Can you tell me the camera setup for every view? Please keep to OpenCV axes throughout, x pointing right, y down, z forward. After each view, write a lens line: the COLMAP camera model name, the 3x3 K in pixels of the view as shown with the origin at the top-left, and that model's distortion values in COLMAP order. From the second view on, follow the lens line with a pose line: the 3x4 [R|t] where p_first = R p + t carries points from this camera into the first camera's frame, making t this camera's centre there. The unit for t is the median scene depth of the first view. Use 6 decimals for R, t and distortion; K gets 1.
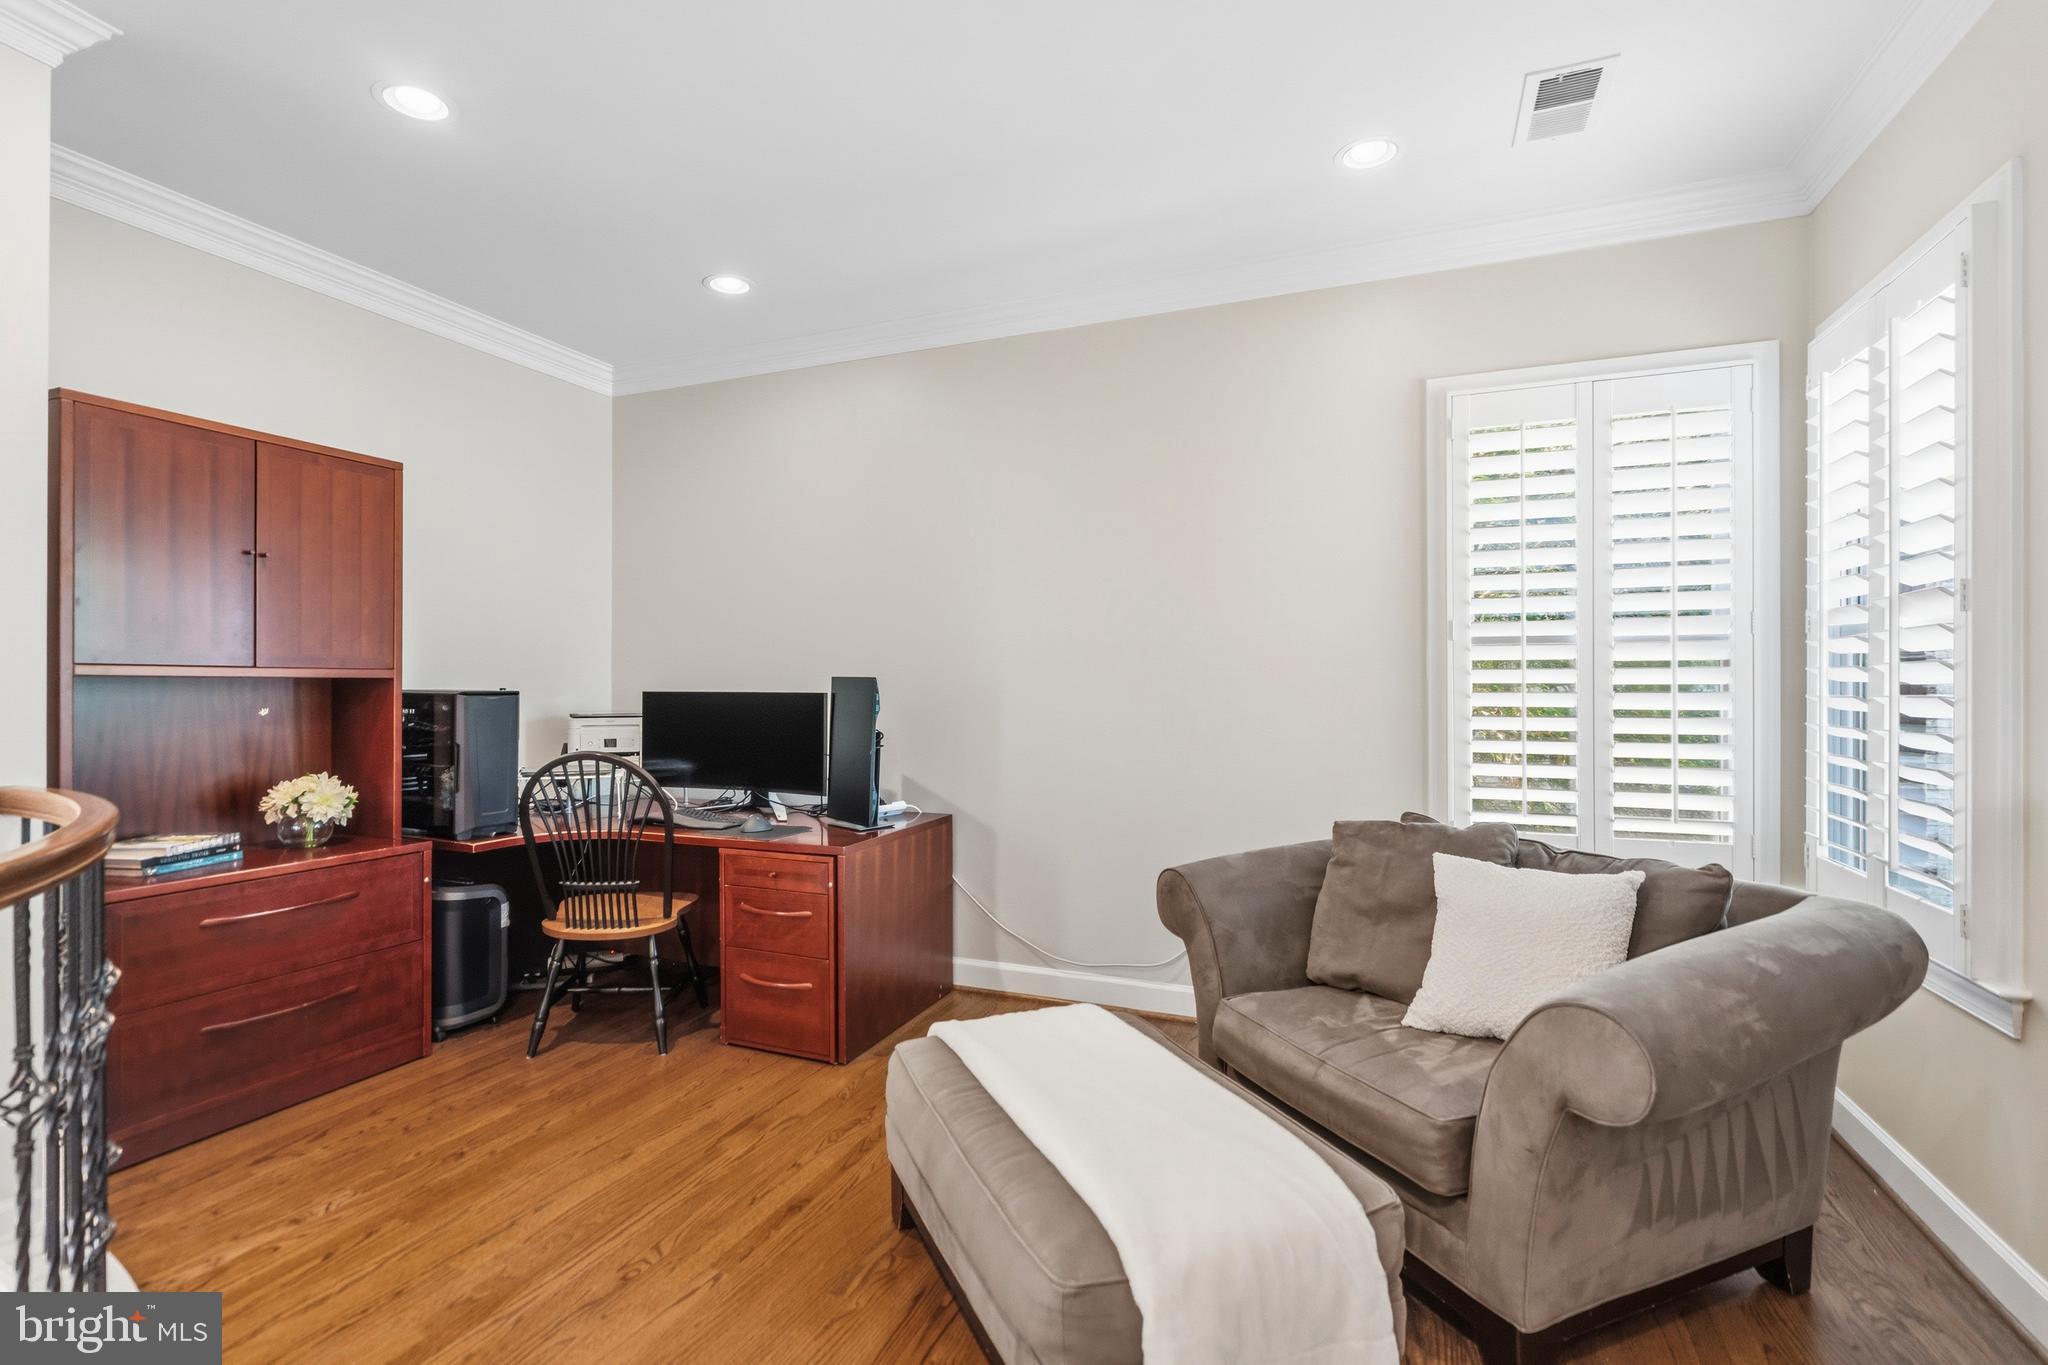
lens RADIAL K [[930.8, 0, 1024.0], [0, 930.8, 682.5], [0, 0, 1]] dist [-0.000033, 0.000220]
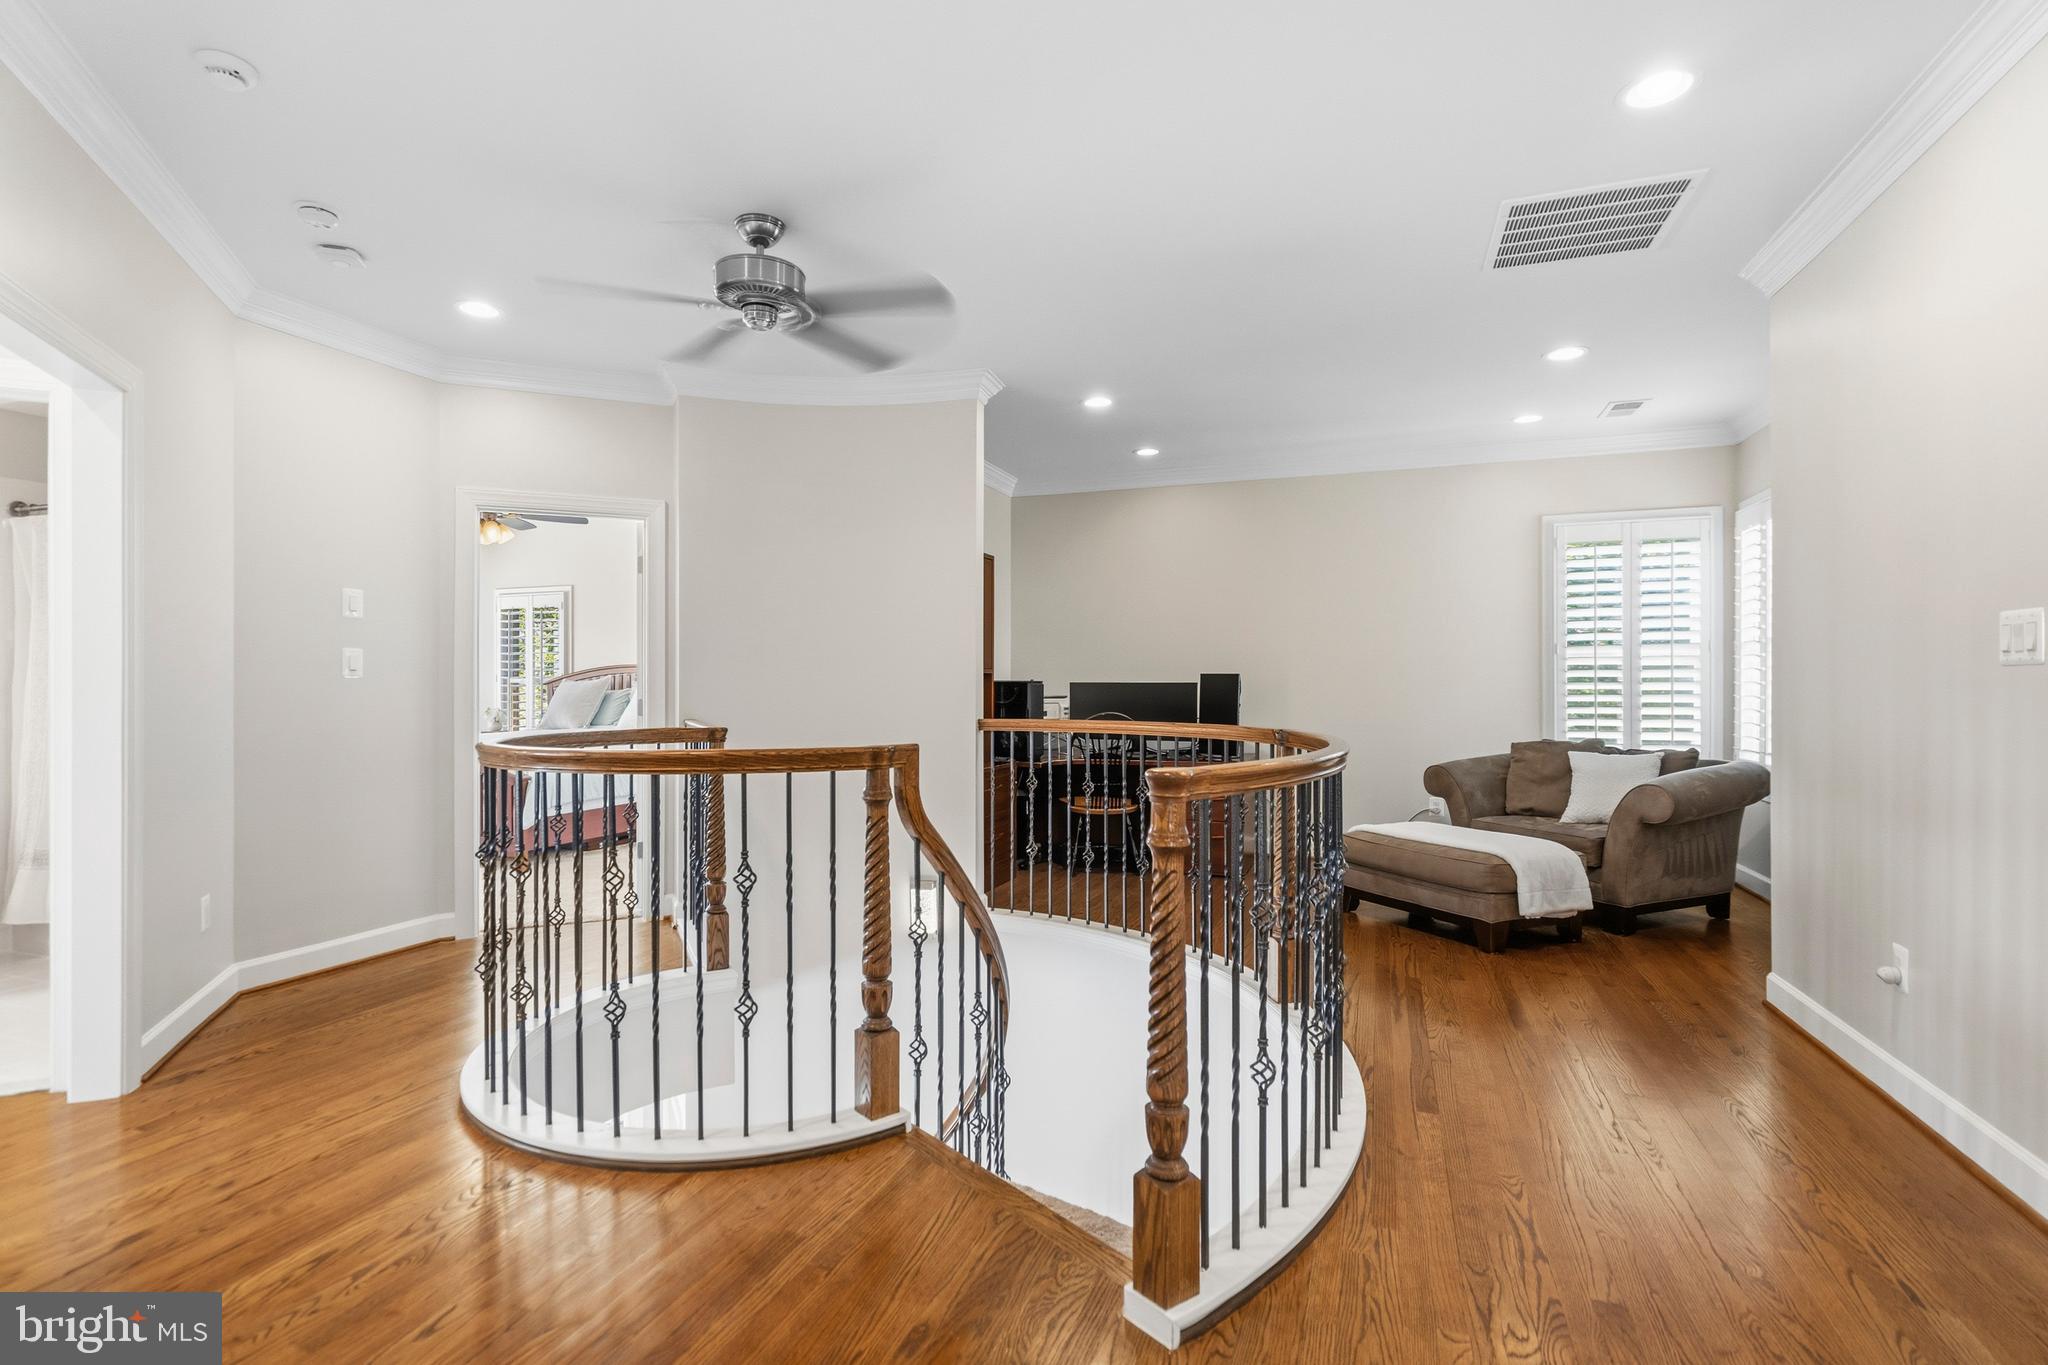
lens RADIAL K [[953.1, 0, 1023.8], [0, 953.1, 691.1], [0, 0, 1]] dist [0.000192, 0.000163]
pose [[0.999416, -0.001258, 0.034135, -0.909666], [0.000935, 0.999955, 0.009479, 0.014845], [-0.034146, -0.009441, 0.999372, -1.194105]]
